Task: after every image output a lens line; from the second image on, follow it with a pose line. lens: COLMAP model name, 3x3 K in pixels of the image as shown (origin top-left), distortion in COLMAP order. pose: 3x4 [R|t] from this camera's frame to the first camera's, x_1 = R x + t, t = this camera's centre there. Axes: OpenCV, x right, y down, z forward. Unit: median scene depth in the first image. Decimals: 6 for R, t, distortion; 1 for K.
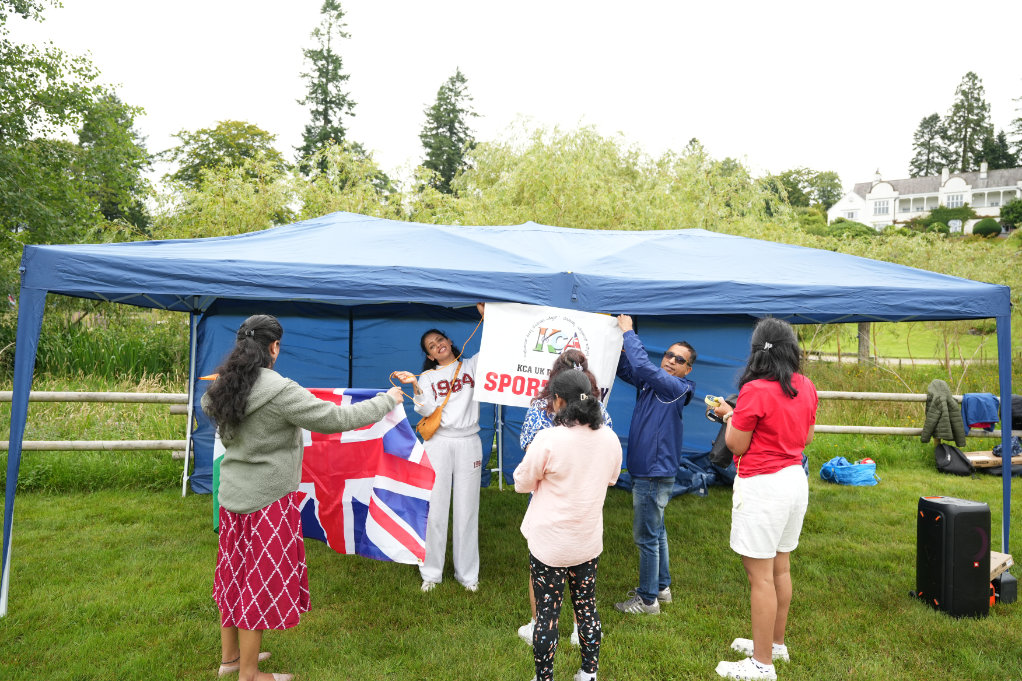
lens RADIAL K [[697.2, 0, 515.6], [0, 697.2, 341.1], [0, 0, 1]] dist [-0.008205, -0.006455]
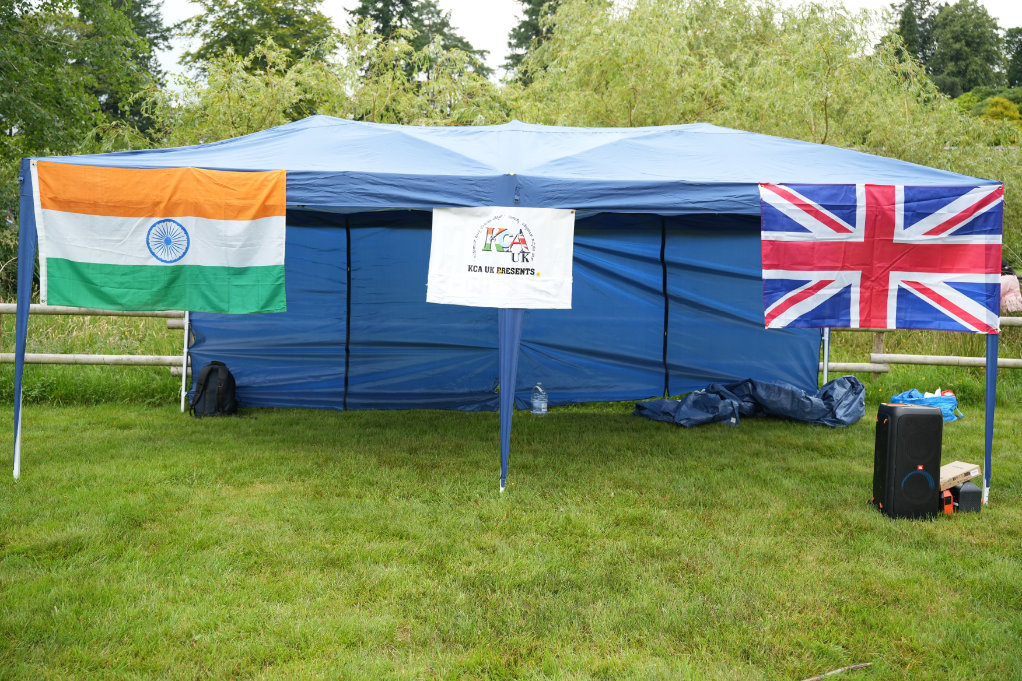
lens RADIAL K [[955.4, 0, 513.6], [0, 955.4, 342.7], [0, 0, 1]] dist [-0.008963, 0.013426]
pose [[0.989553, 0.009742, -0.143838, 0.082974], [0.001133, 0.997158, 0.075334, 0.012442], [0.144163, -0.074710, 0.986730, -0.117851]]
